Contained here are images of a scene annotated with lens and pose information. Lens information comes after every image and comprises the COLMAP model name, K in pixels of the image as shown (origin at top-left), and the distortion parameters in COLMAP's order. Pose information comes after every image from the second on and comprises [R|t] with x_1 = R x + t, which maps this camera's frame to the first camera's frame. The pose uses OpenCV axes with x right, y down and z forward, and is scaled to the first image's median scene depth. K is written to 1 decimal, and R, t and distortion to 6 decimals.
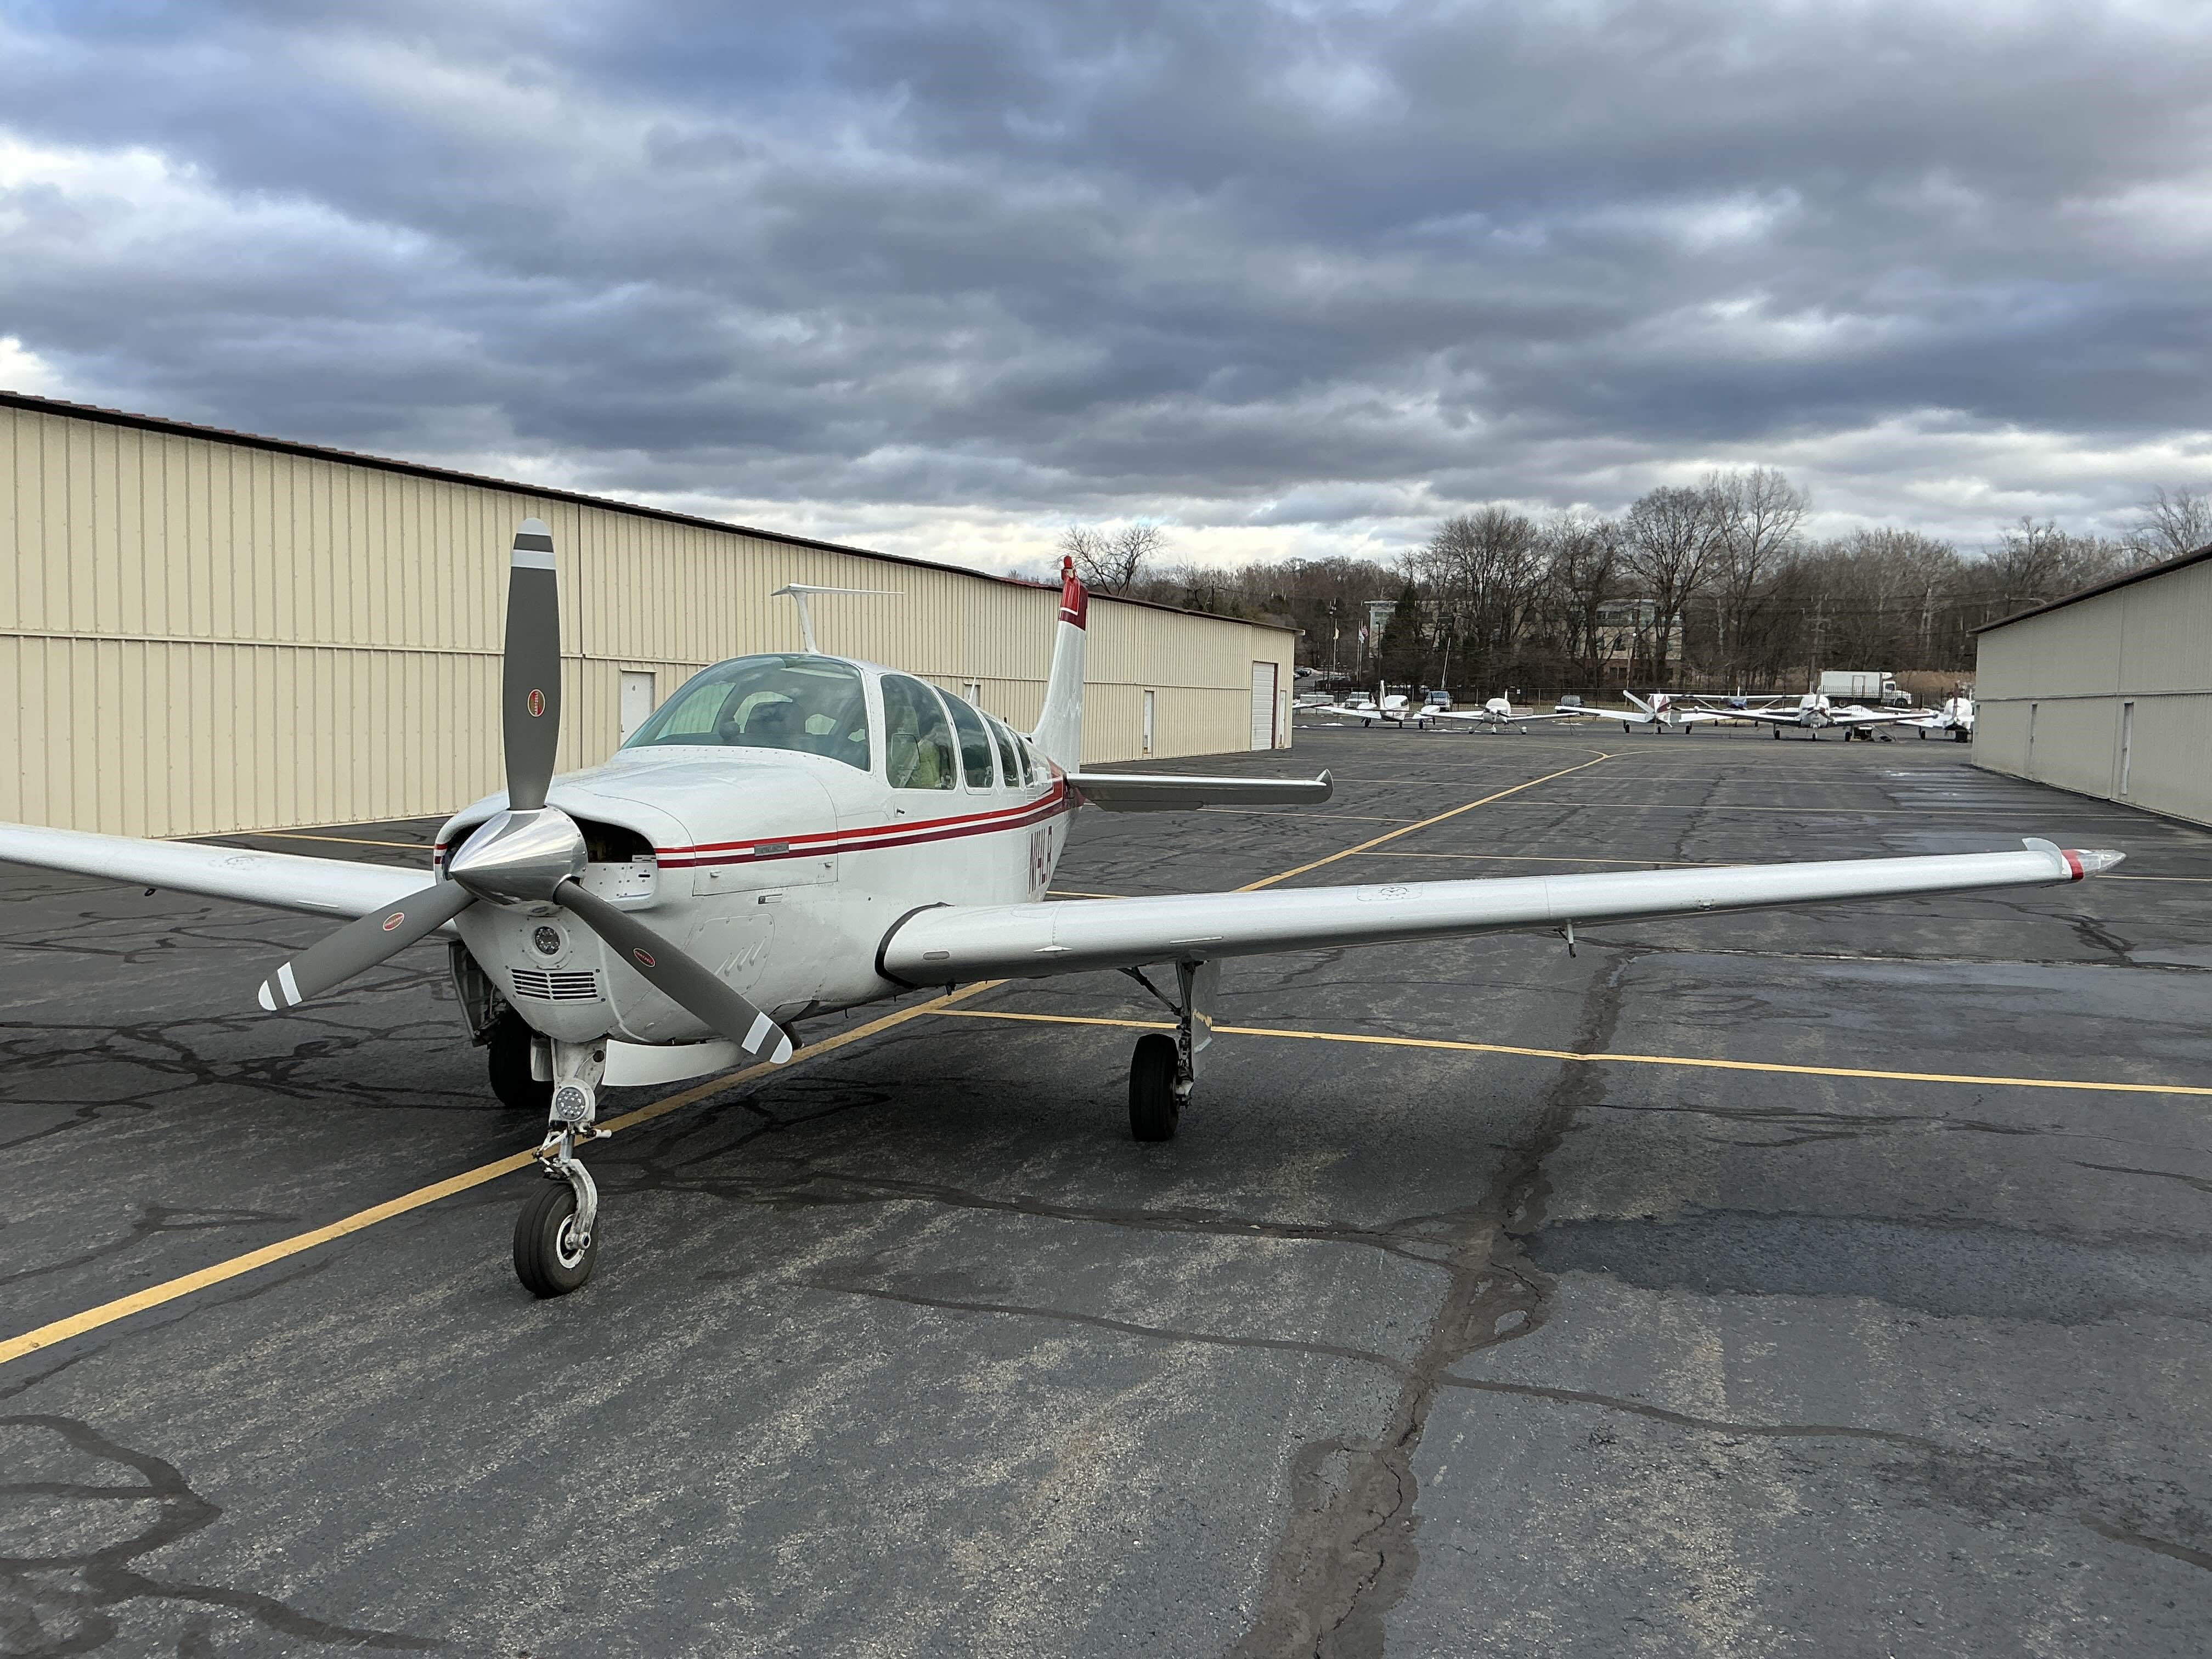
lens RADIAL K [[1833.1, 0, 1111.2], [0, 1833.1, 823.7], [0, 0, 1]] dist [0.122988, -0.246746]
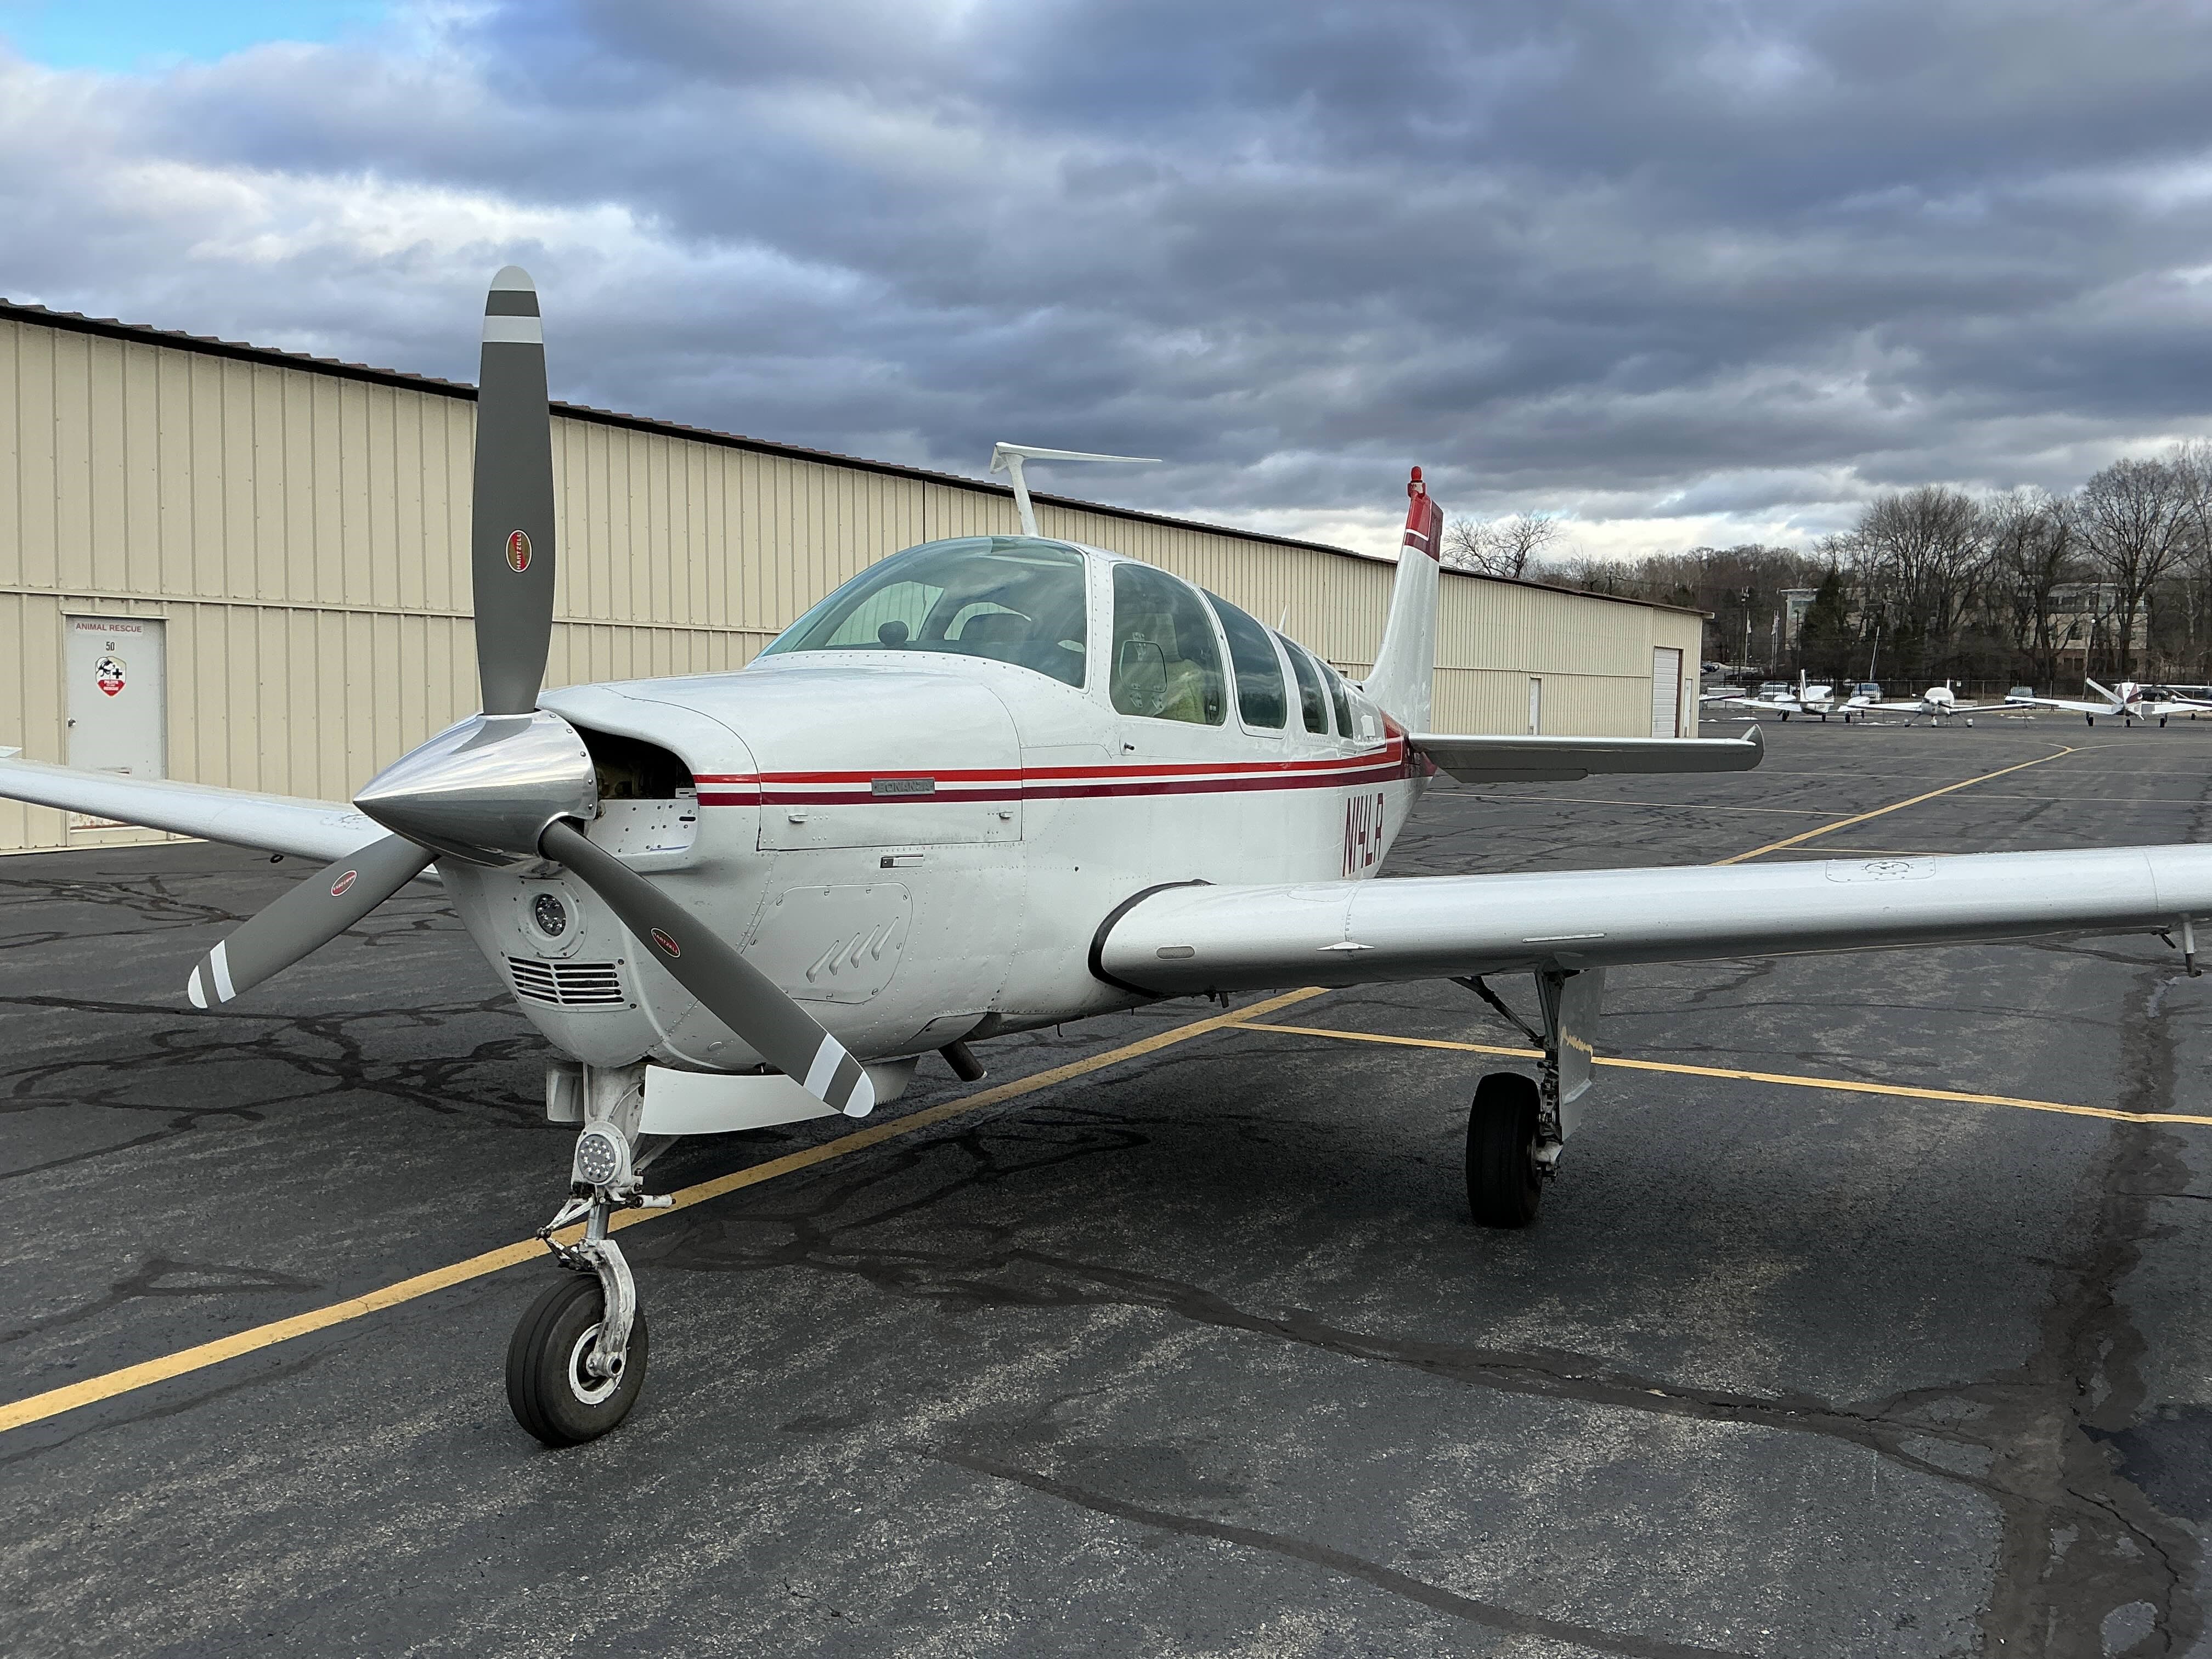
lens RADIAL K [[1833.1, 0, 1103.3], [0, 1833.1, 828.2], [0, 0, 1]] dist [0.122988, -0.246746]
pose [[0.977680, 0.005977, -0.210014, 0.024031], [-0.005797, 0.999982, 0.001470, 0.024347], [0.210019, -0.000220, 0.977697, 0.319426]]
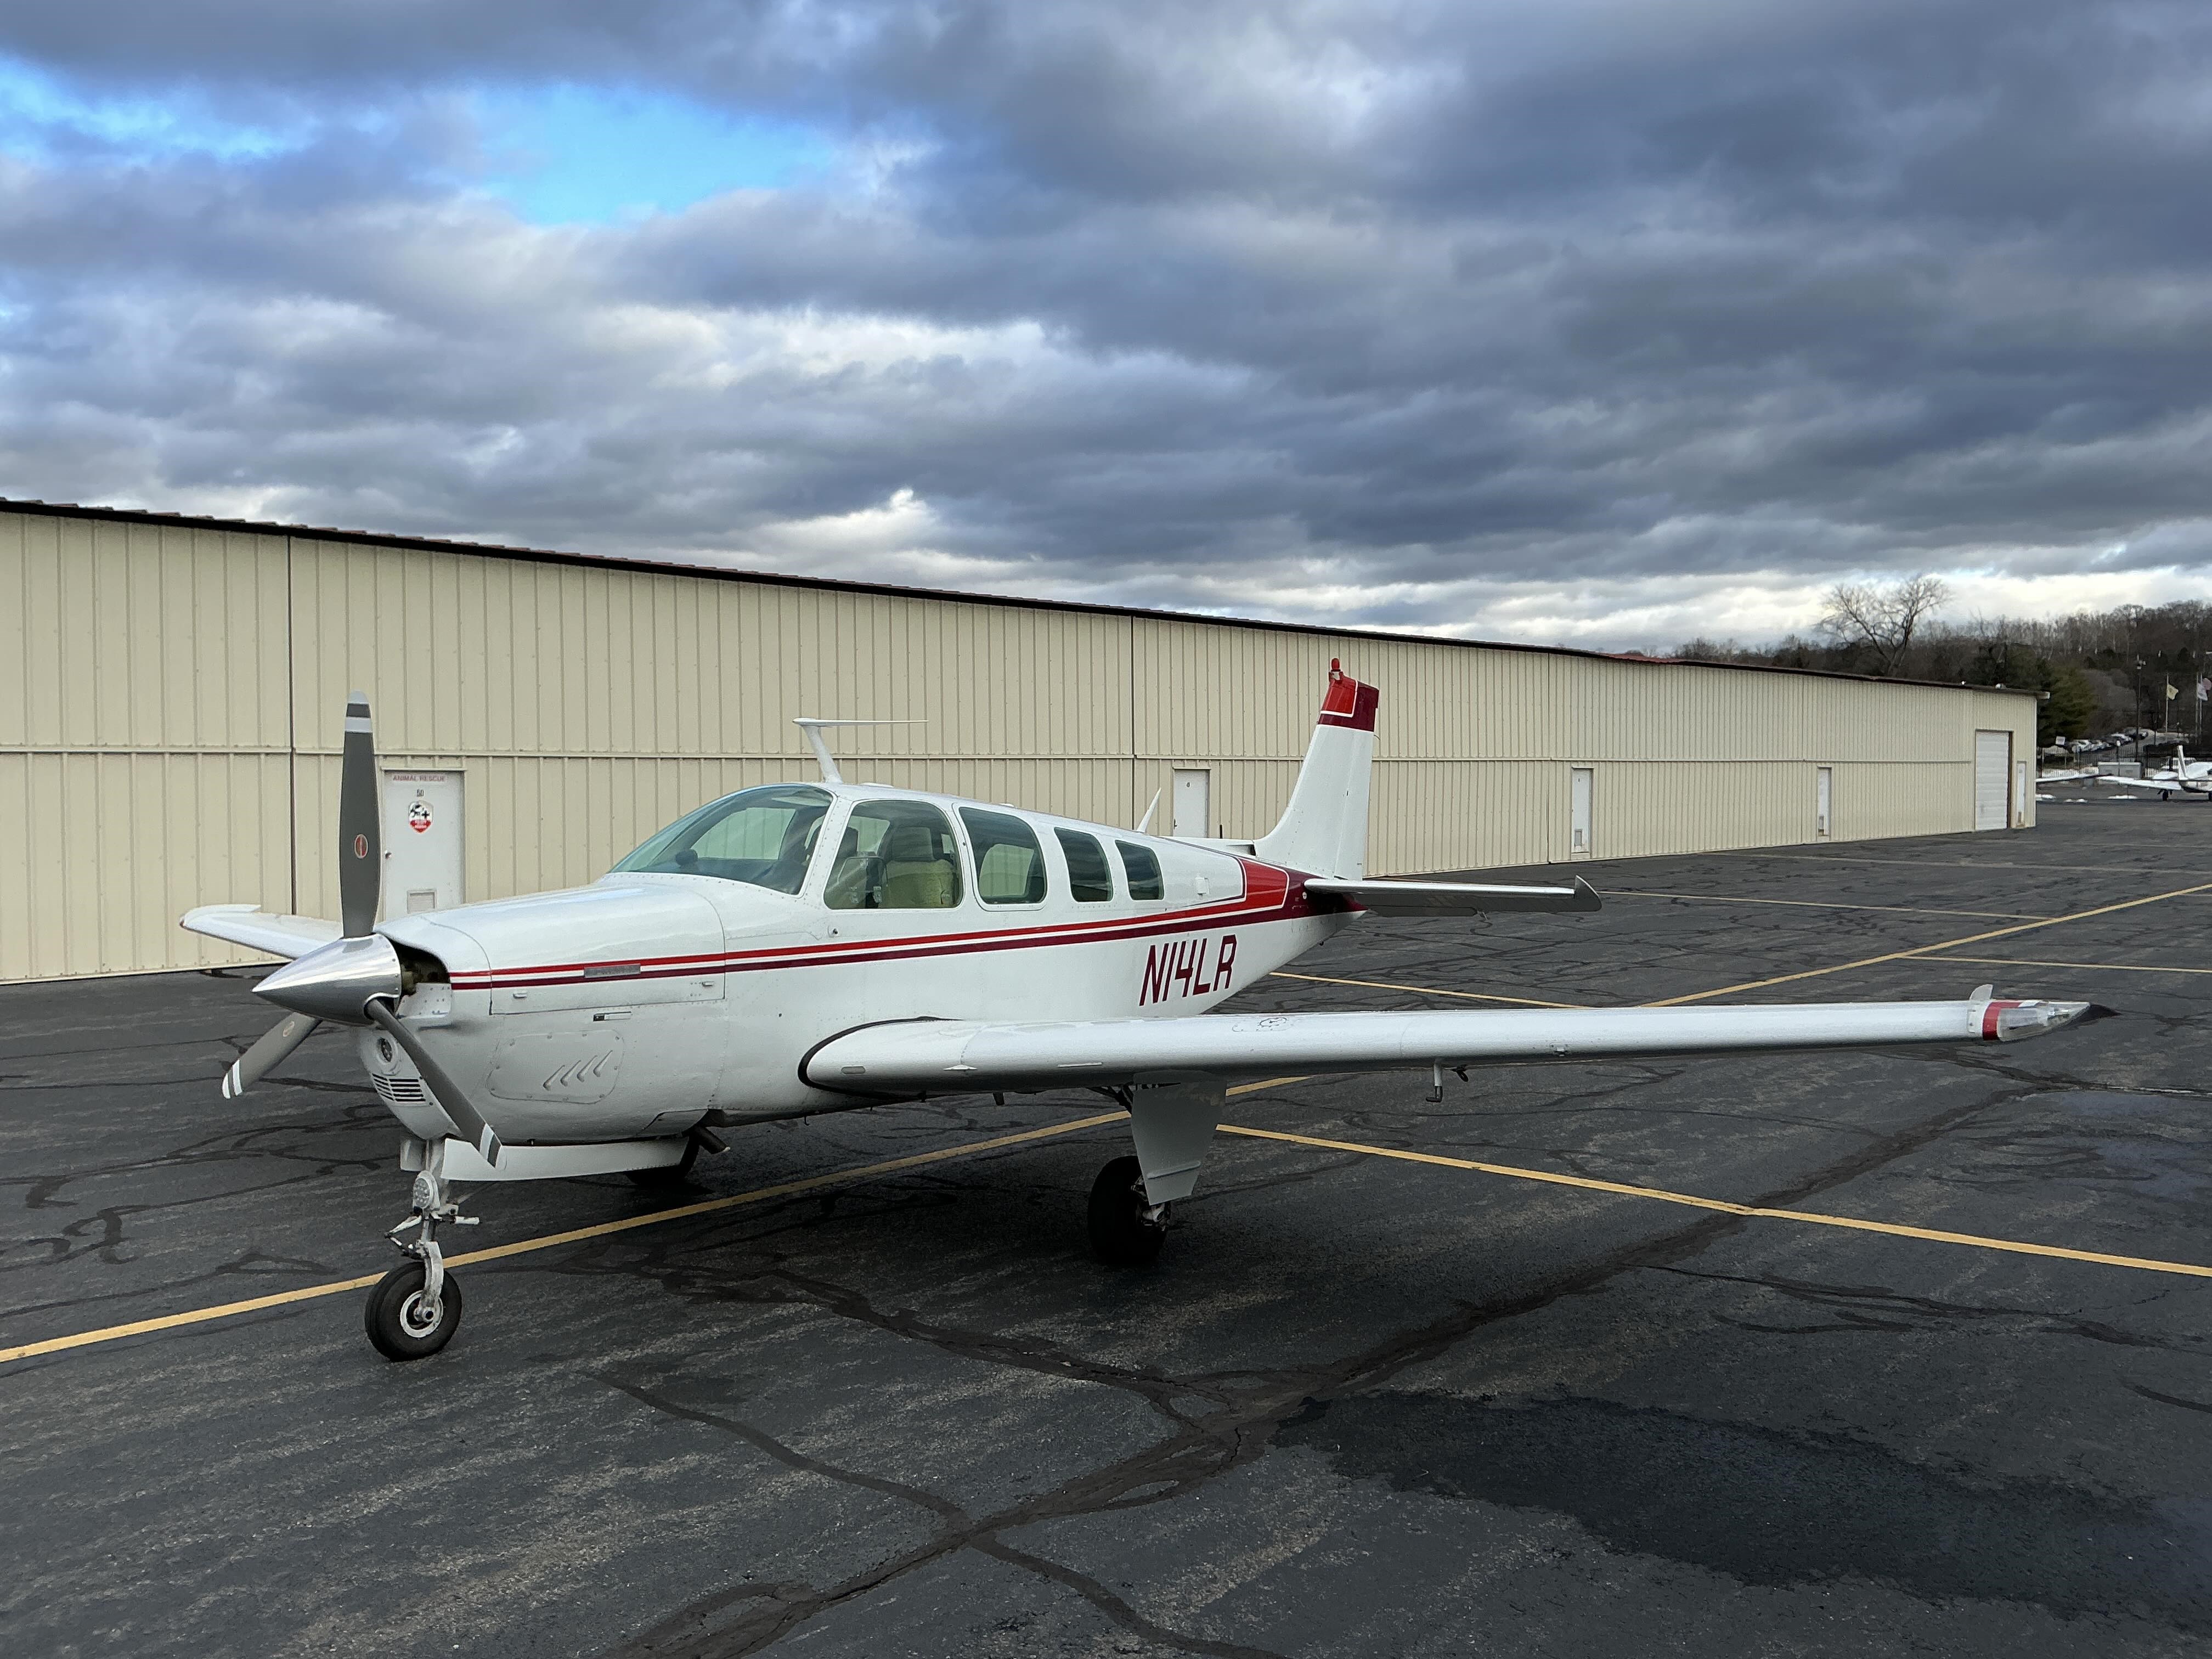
lens RADIAL K [[1833.1, 0, 1105.6], [0, 1833.1, 833.0], [0, 0, 1]] dist [0.122988, -0.246746]
pose [[0.917011, -0.009268, -0.398755, 0.466929], [-0.006077, 0.999289, -0.037201, -0.026033], [0.398816, 0.036537, 0.916303, 0.089718]]
